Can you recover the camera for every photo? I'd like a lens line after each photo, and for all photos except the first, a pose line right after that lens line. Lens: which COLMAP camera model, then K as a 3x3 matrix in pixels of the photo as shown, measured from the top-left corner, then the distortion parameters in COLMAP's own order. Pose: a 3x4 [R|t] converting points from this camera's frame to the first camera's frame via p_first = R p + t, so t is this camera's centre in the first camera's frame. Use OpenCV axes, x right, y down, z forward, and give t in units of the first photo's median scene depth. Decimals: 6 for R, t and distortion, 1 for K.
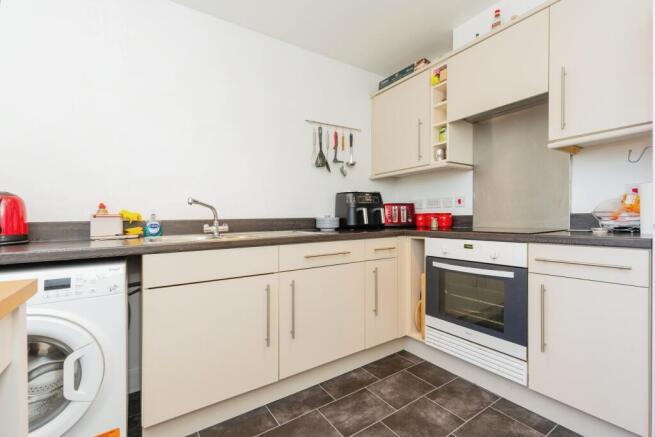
lens RADIAL K [[294.6, 0, 329.3], [0, 294.6, 223.2], [0, 0, 1]] dist [0.025616, 0.000021]
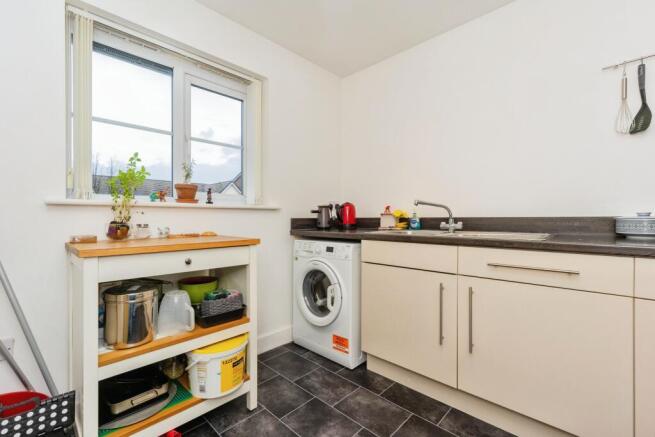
lens RADIAL K [[282.3, 0, 327.5], [0, 282.3, 218.5], [0, 0, 1]] dist [-0.000849, -0.000082]
pose [[0.202664, 0.021349, -0.979016, 0.622587], [-0.016938, 0.999689, 0.018294, -0.023857], [0.979102, 0.012875, 0.202963, 0.412311]]
